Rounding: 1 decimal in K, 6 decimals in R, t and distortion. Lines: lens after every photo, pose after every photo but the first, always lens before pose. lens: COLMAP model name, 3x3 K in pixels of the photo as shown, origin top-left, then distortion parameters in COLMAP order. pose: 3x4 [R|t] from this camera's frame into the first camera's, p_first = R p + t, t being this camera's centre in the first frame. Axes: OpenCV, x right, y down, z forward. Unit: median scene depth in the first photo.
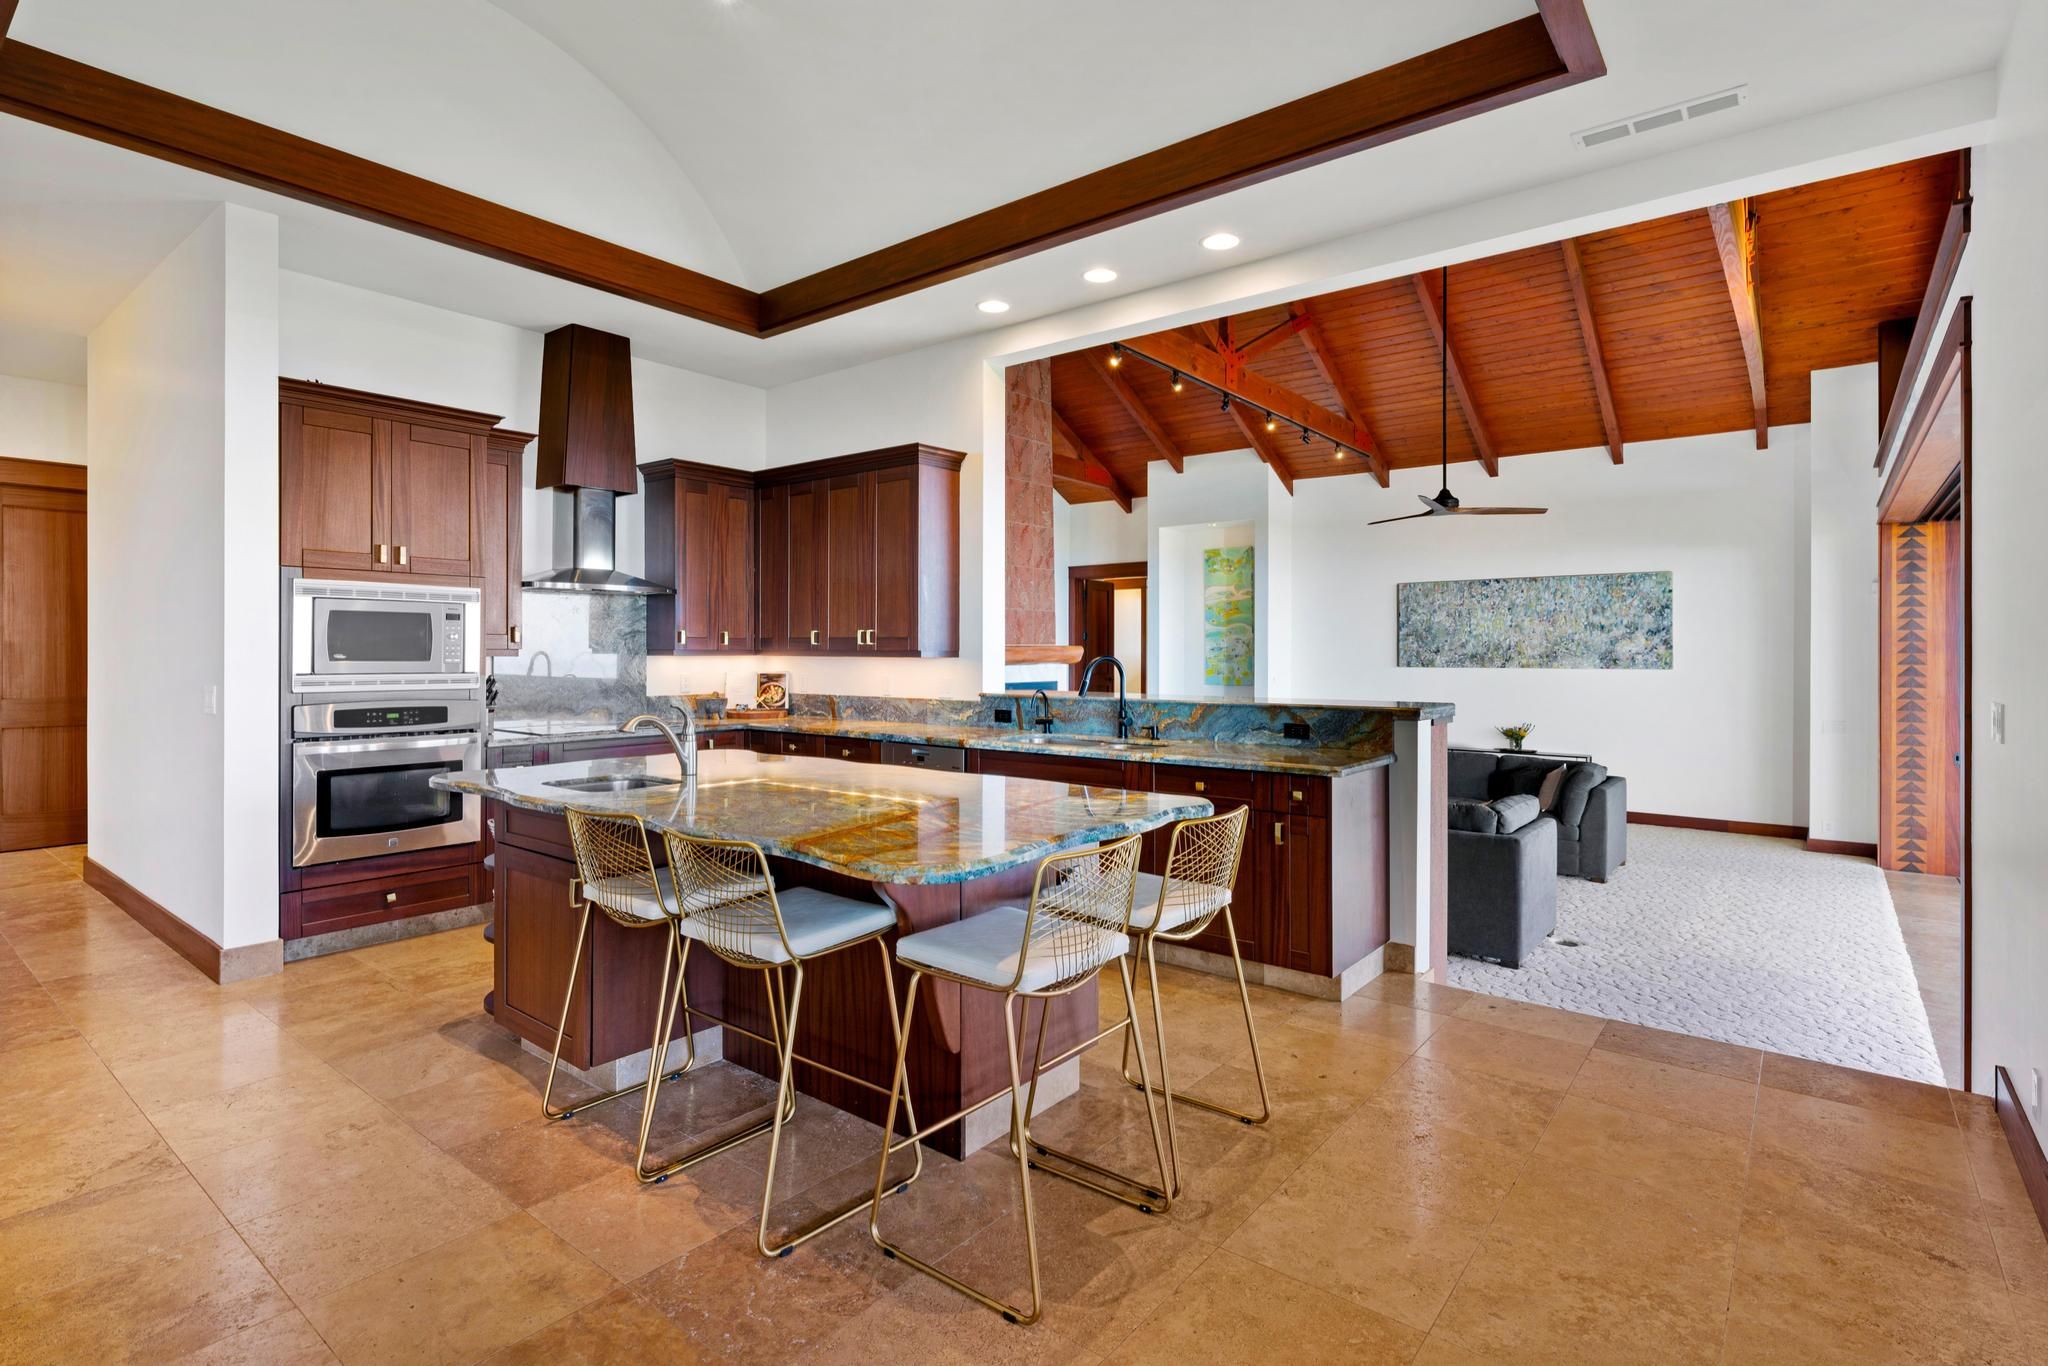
lens RADIAL K [[958.8, 0, 1018.8], [0, 958.8, 668.0], [0, 0, 1]] dist [-0.004713, 0.000892]
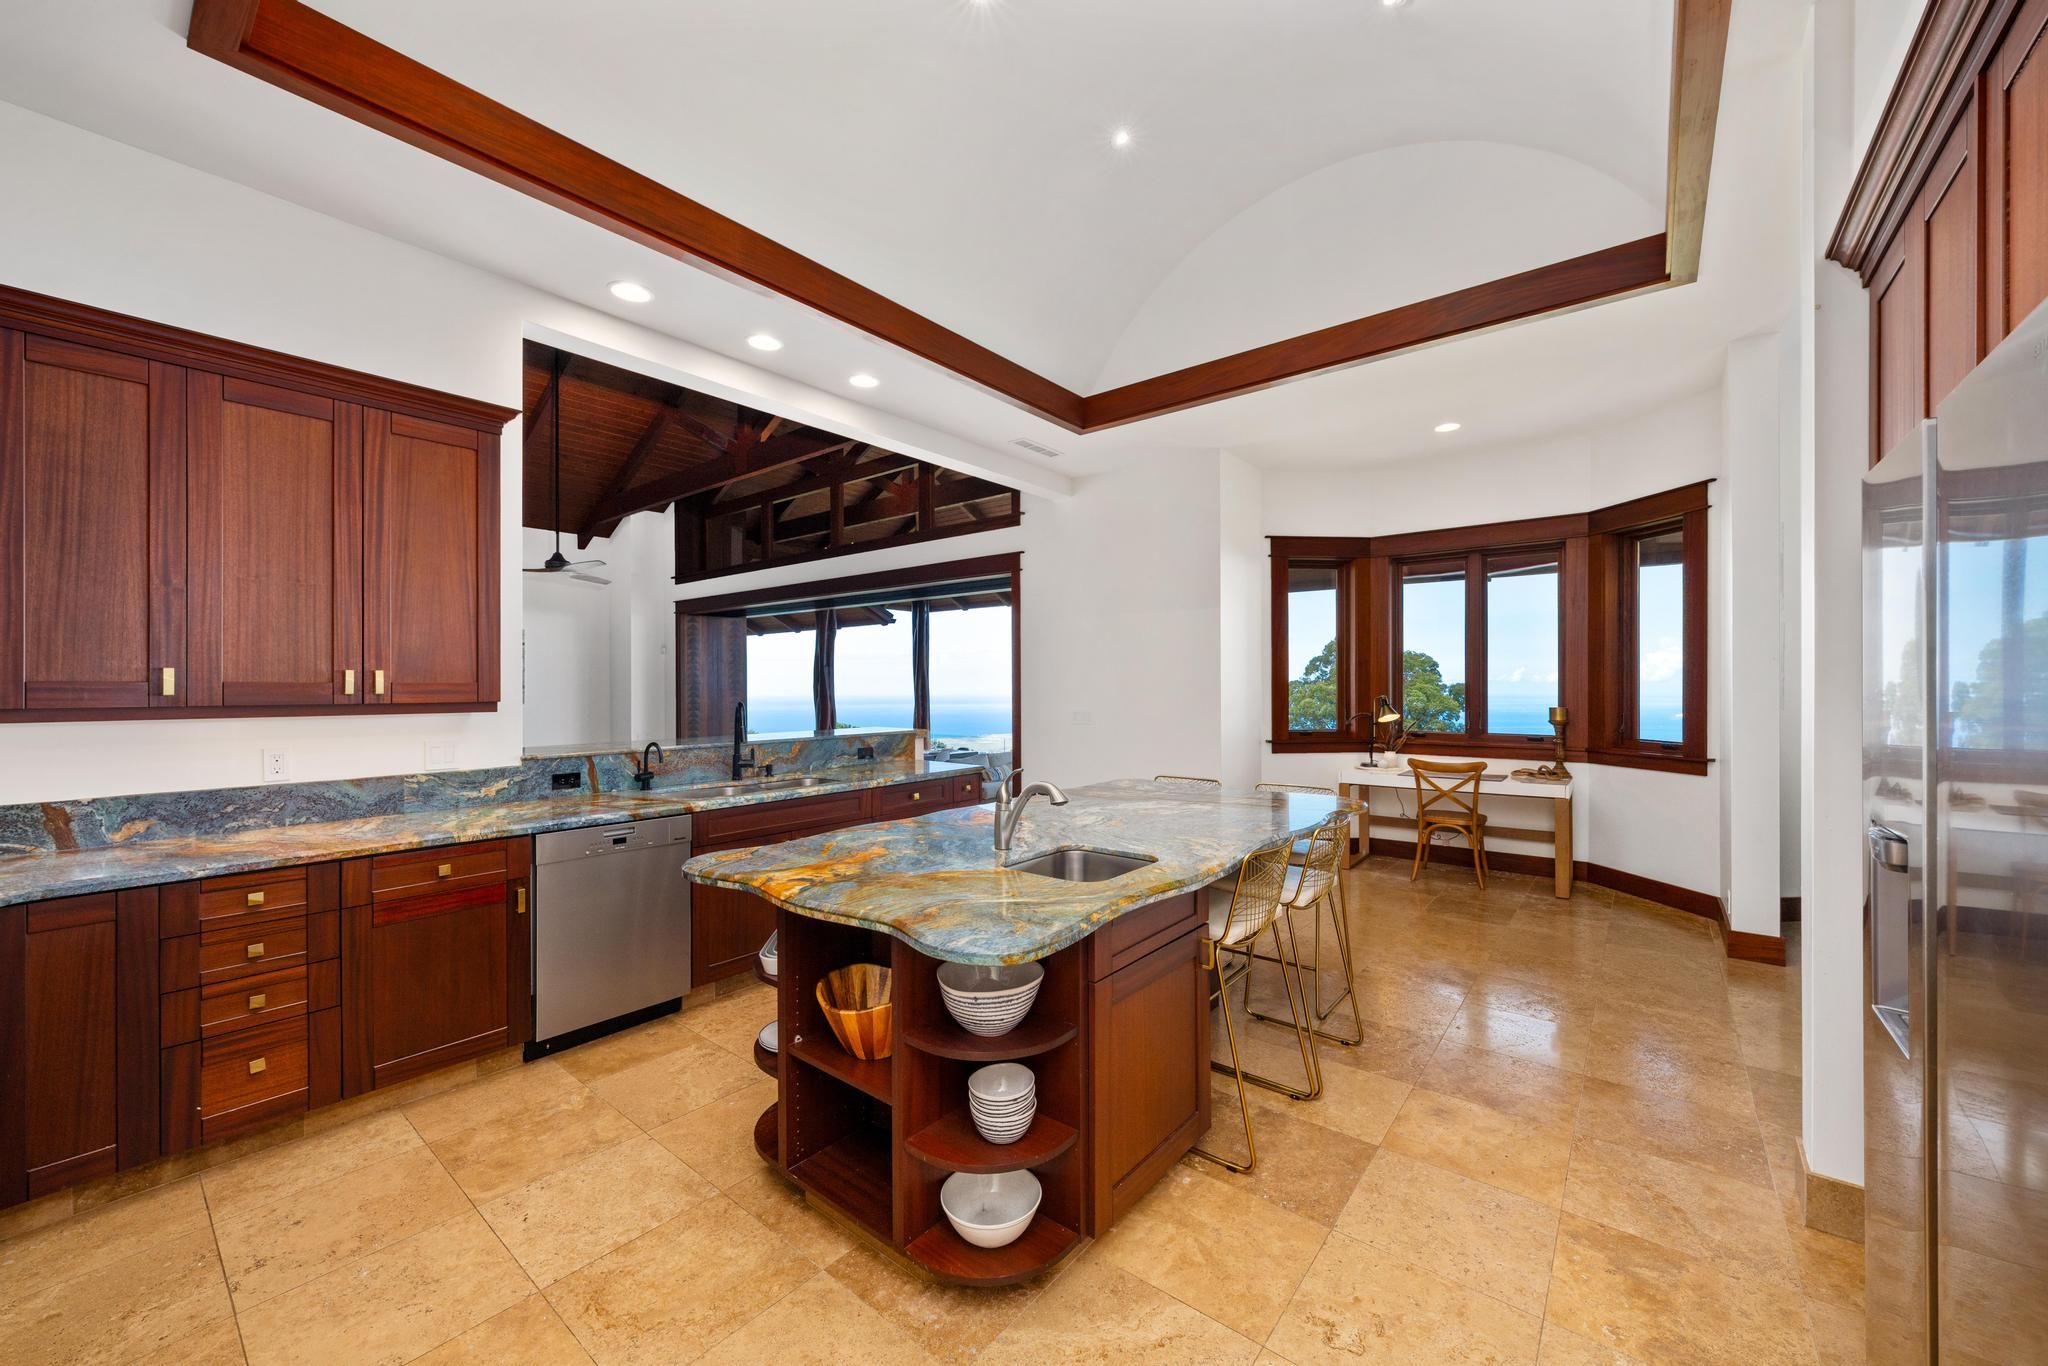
lens RADIAL K [[770.3, 0, 1017.4], [0, 770.3, 685.7], [0, 0, 1]] dist [0.000162, -0.000053]
pose [[0.027961, -0.000418, 0.999609, -0.720476], [0.022773, 0.999741, -0.000219, -0.022756], [-0.999350, 0.022770, 0.027963, 0.669596]]
